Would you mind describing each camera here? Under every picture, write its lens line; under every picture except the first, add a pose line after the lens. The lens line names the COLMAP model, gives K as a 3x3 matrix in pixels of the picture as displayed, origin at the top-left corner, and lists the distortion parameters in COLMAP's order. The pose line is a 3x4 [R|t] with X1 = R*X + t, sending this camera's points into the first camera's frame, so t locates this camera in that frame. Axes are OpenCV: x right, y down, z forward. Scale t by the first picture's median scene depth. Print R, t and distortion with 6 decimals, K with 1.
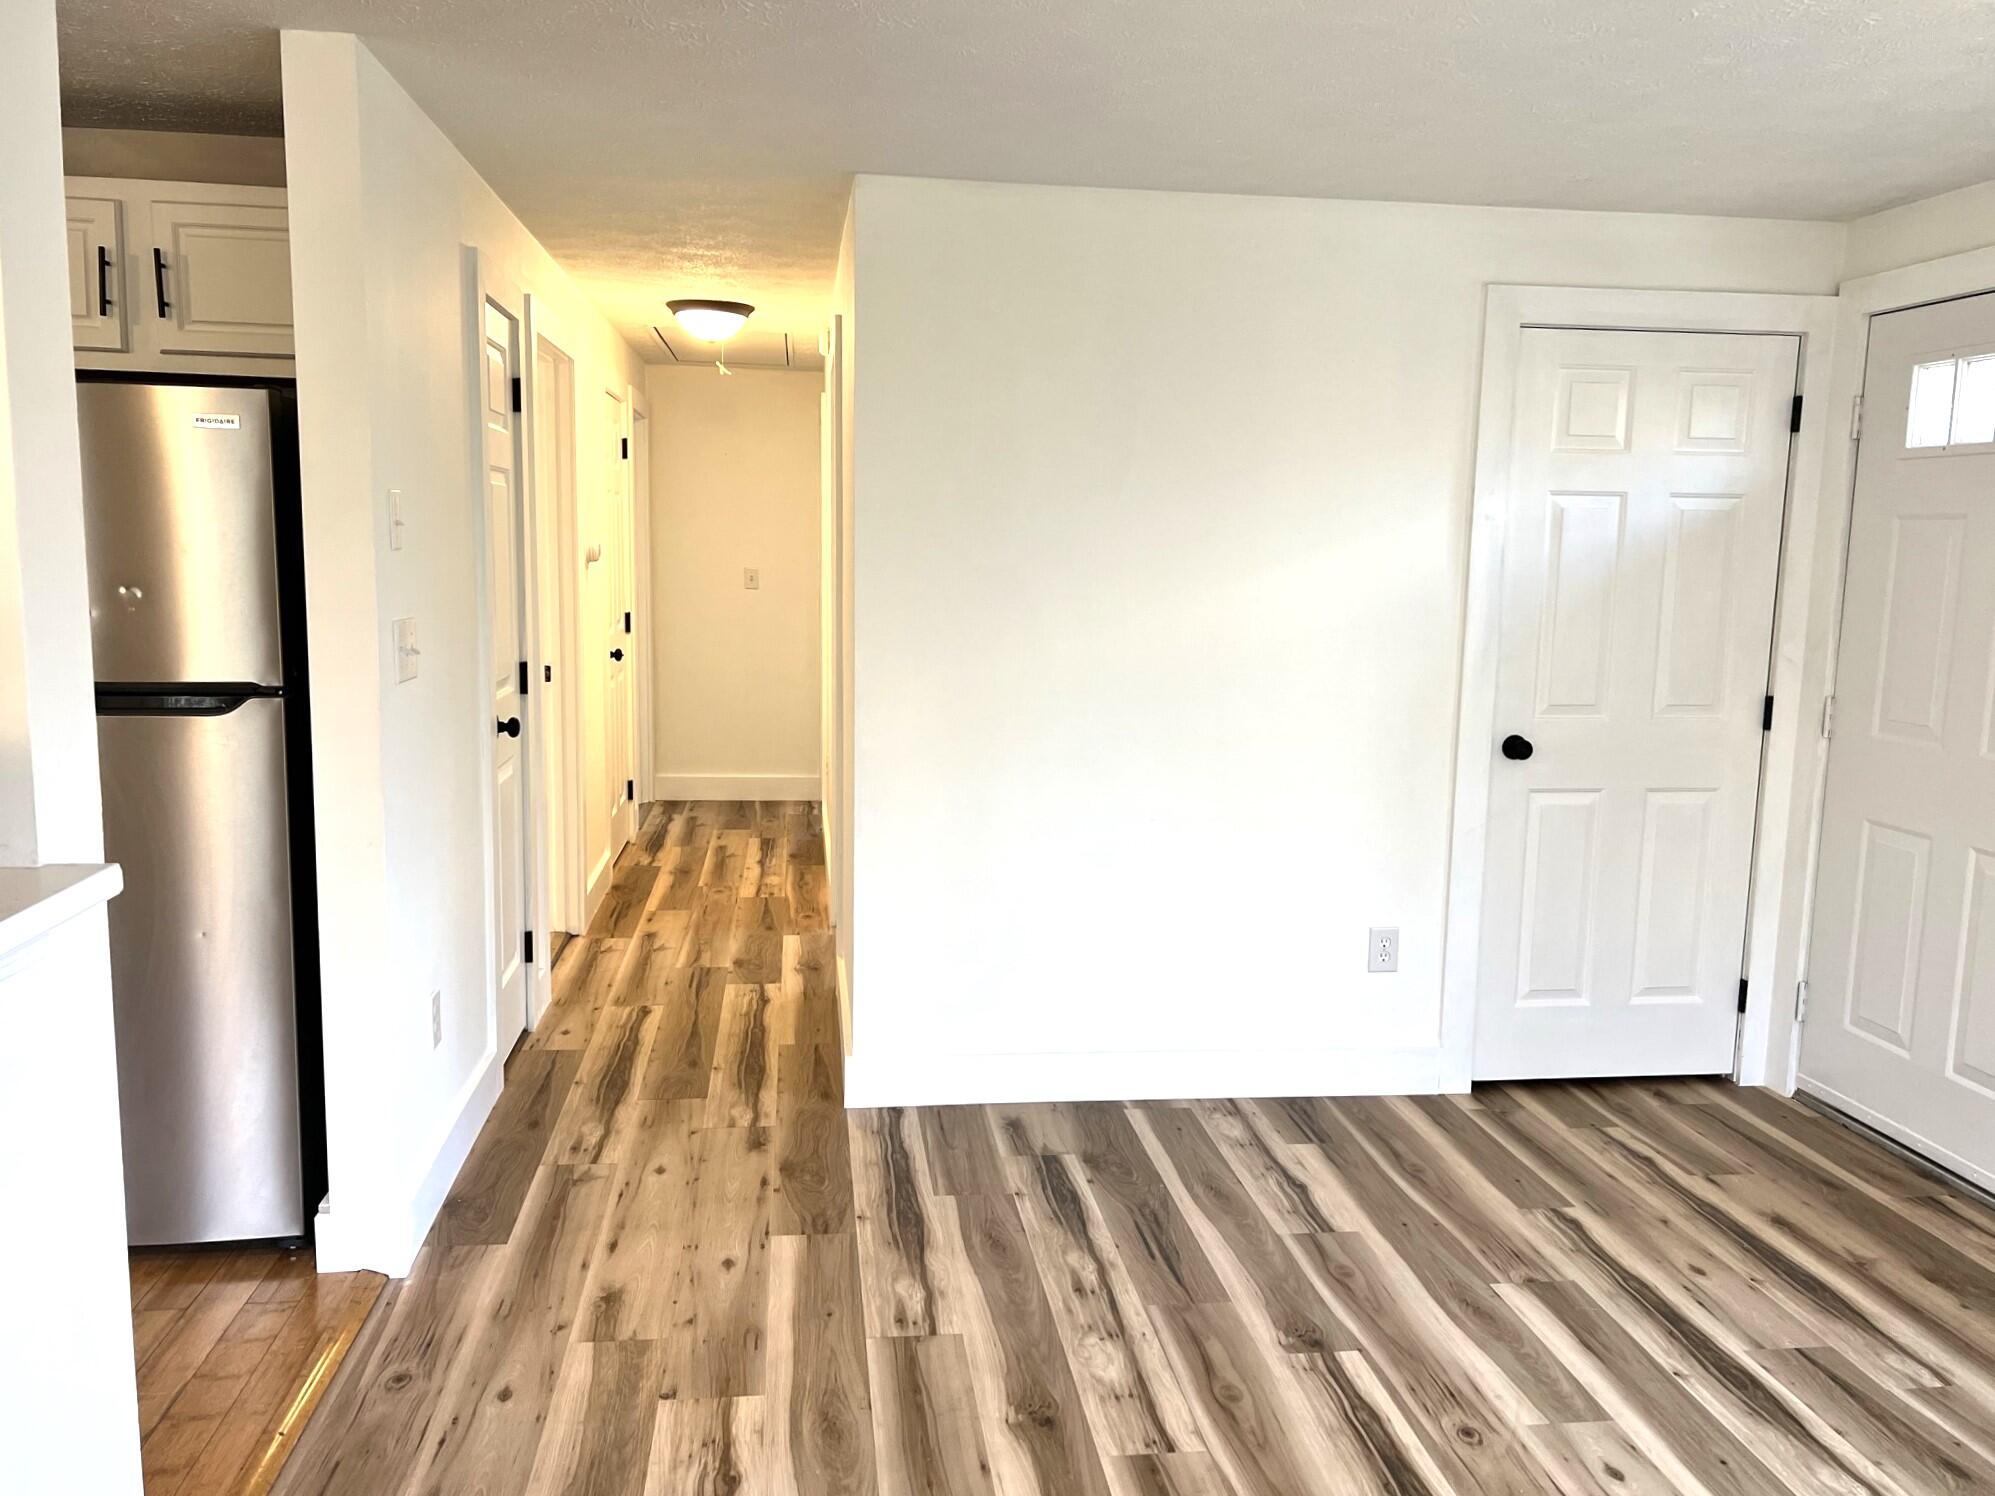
lens RADIAL K [[1567.7, 0, 997.5], [0, 1567.7, 748.0], [0, 0, 1]] dist [0.067907, -0.068039]
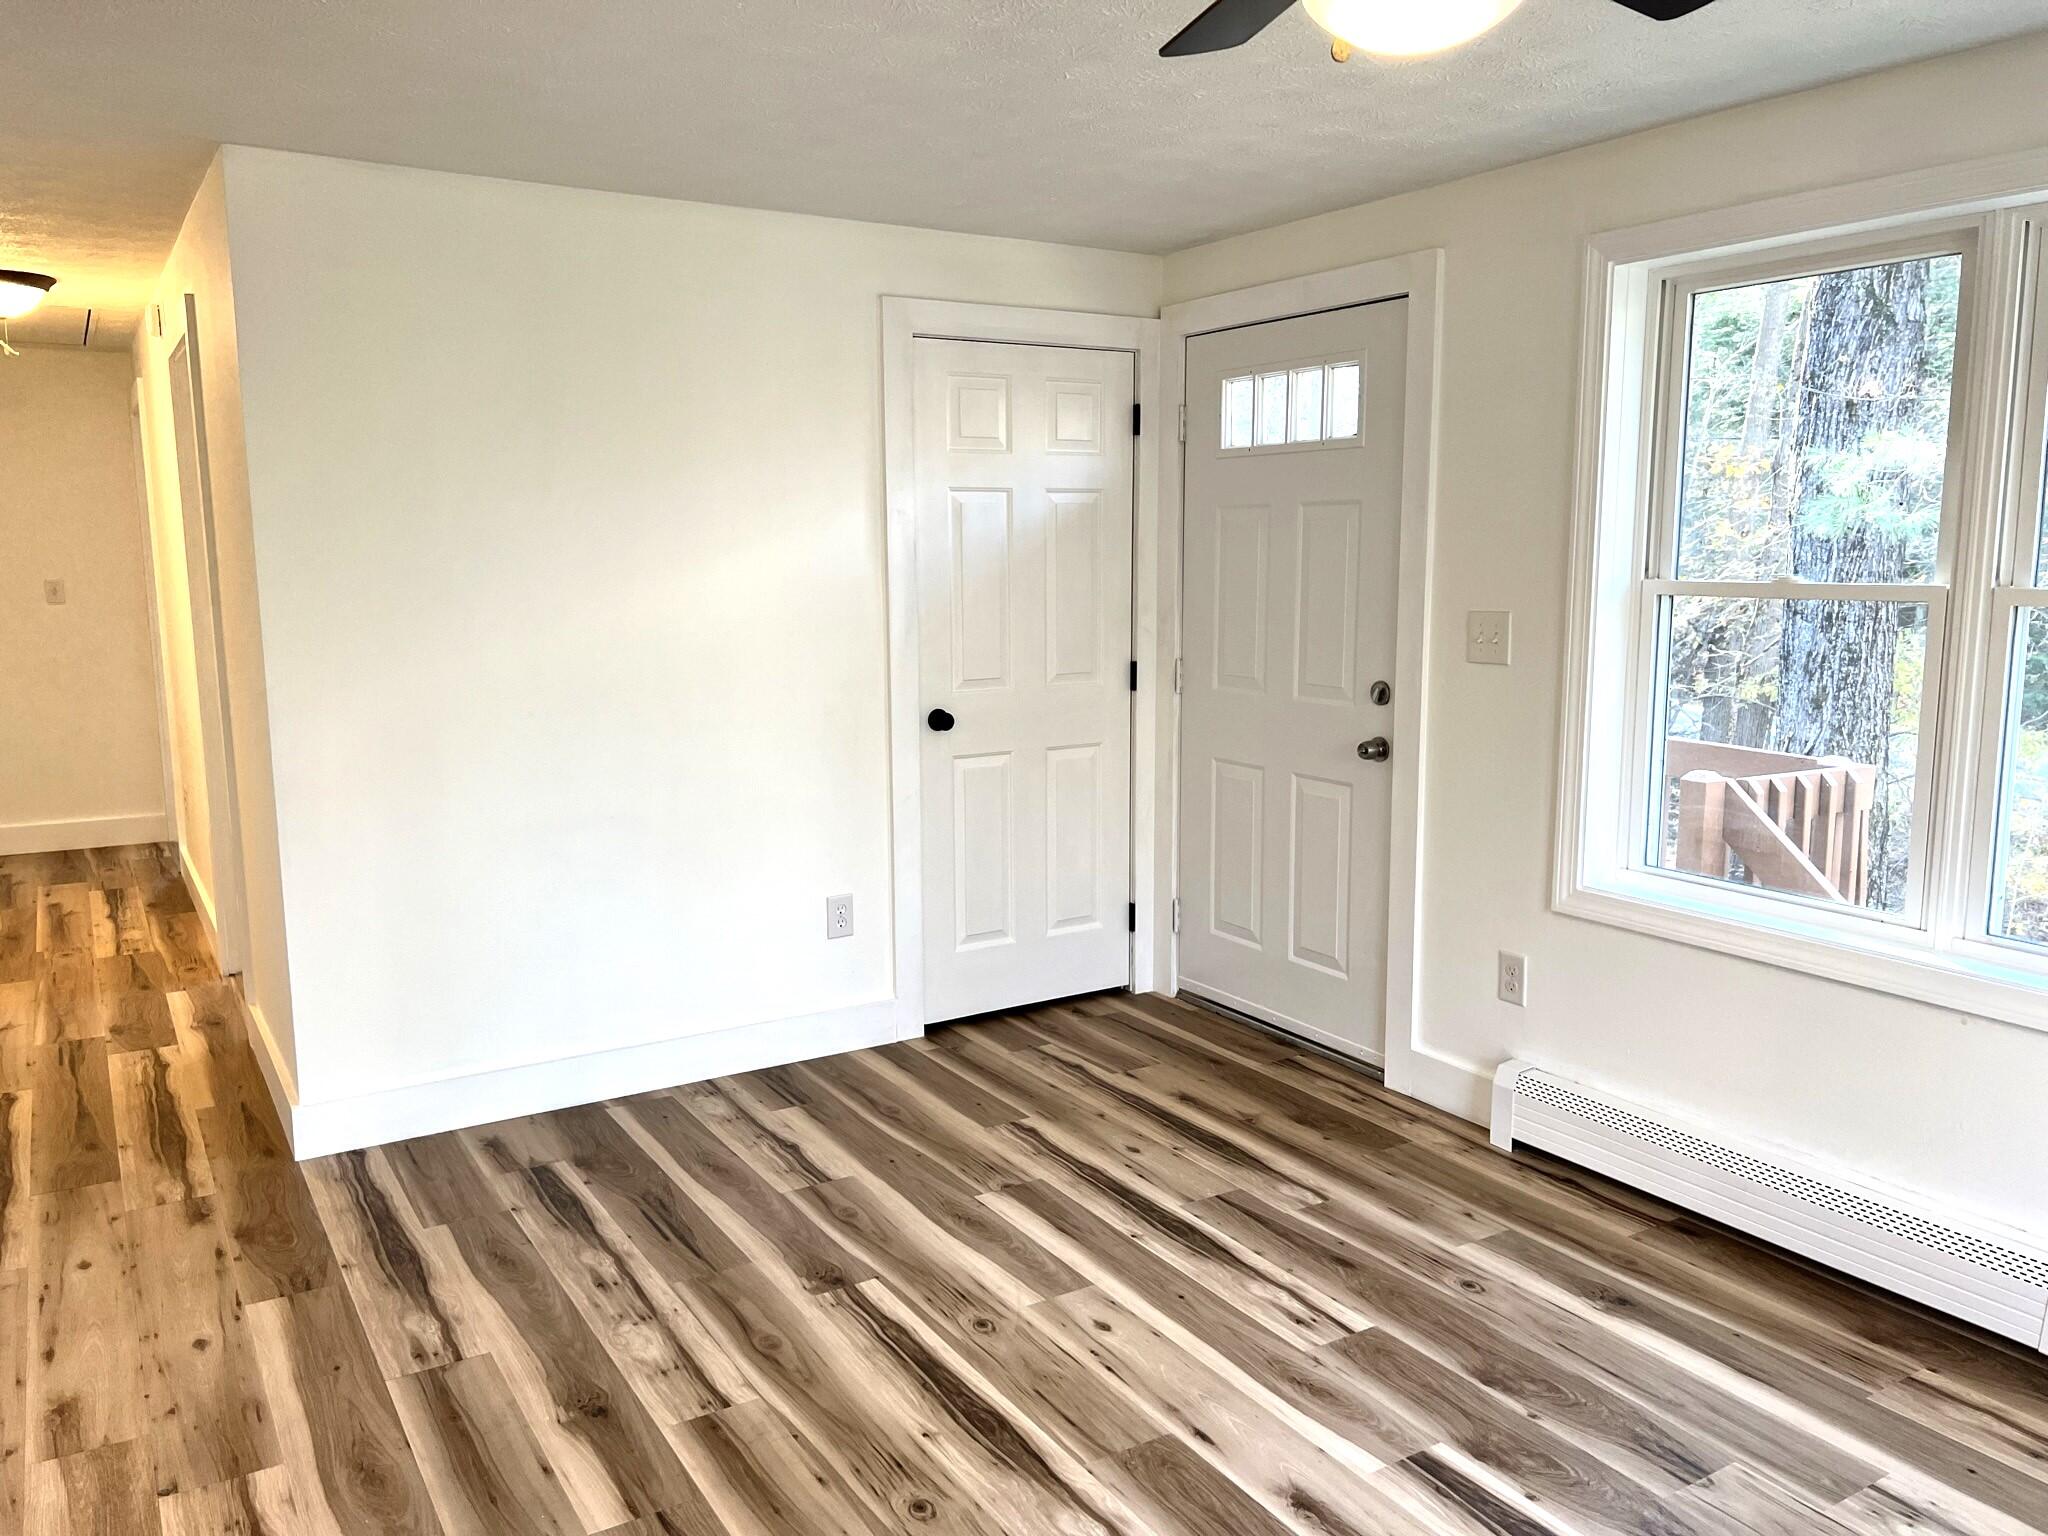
lens RADIAL K [[1556.5, 0, 1024.0], [0, 1556.5, 768.0], [0, 0, 1]] dist [0.110913, -0.128770]
pose [[0.911397, -0.084571, 0.402745, -0.066791], [0.078197, 0.996415, 0.032277, 0.002693], [-0.404031, 0.002076, 0.914743, -0.025921]]
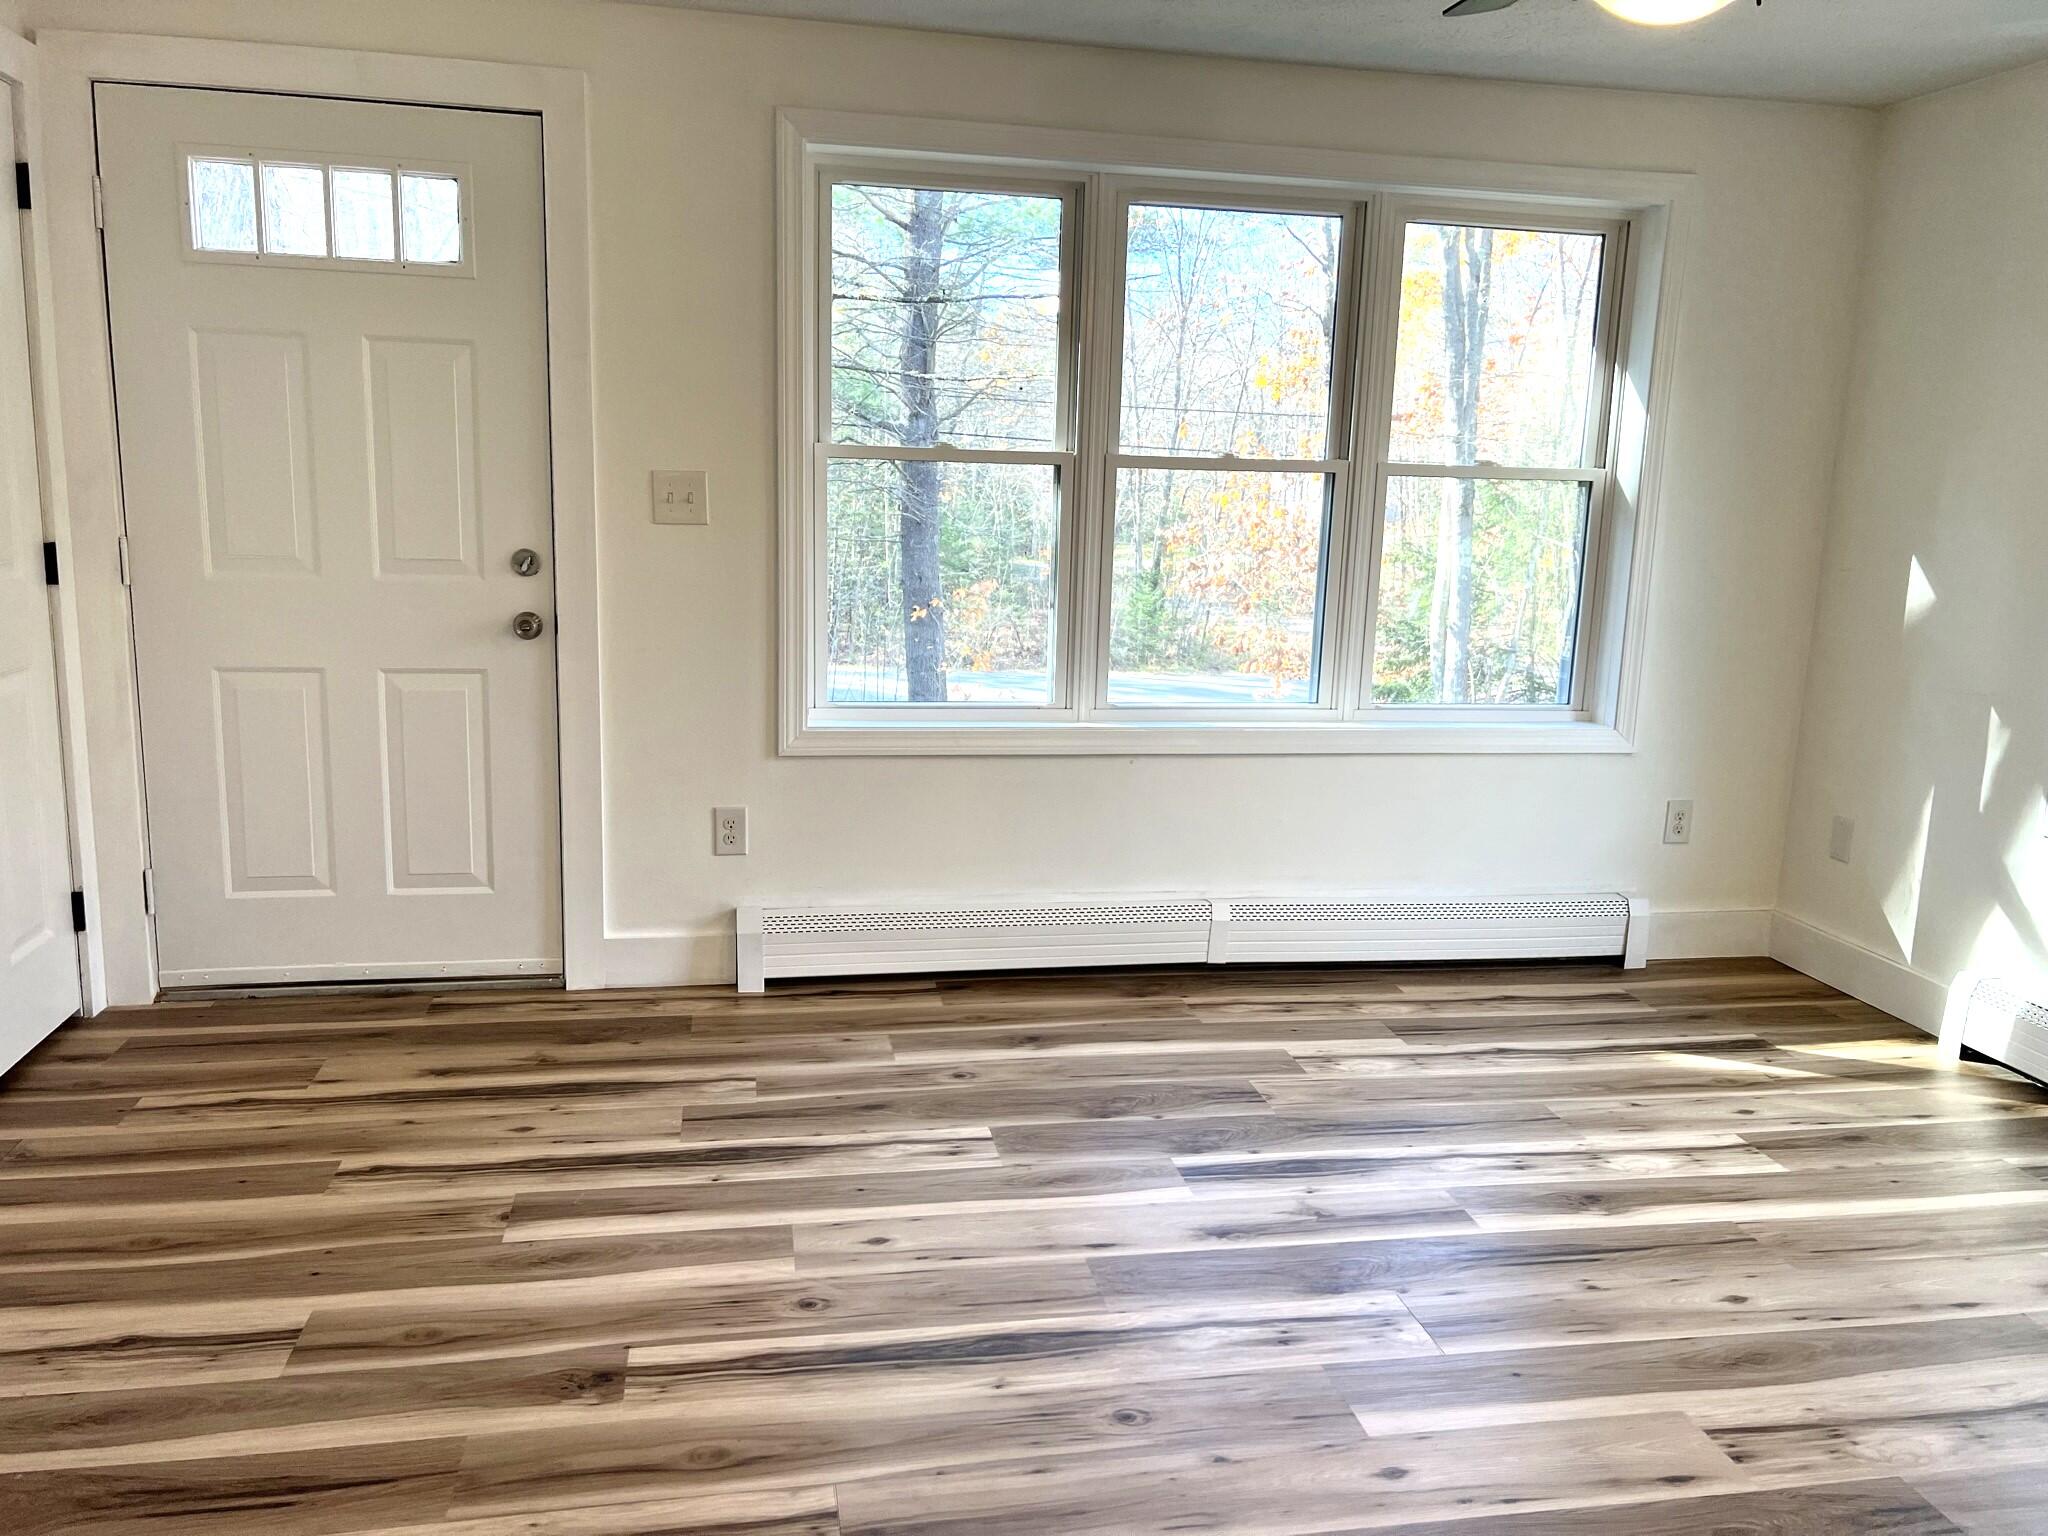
lens RADIAL K [[1558.7, 0, 1024.0], [0, 1558.7, 768.0], [0, 0, 1]] dist [0.002596, -0.001304]
pose [[-0.074363, -0.206645, 0.975586, -0.393612], [0.099550, 0.971870, 0.213446, -0.046602], [-0.992250, 0.112992, -0.051700, 0.626508]]
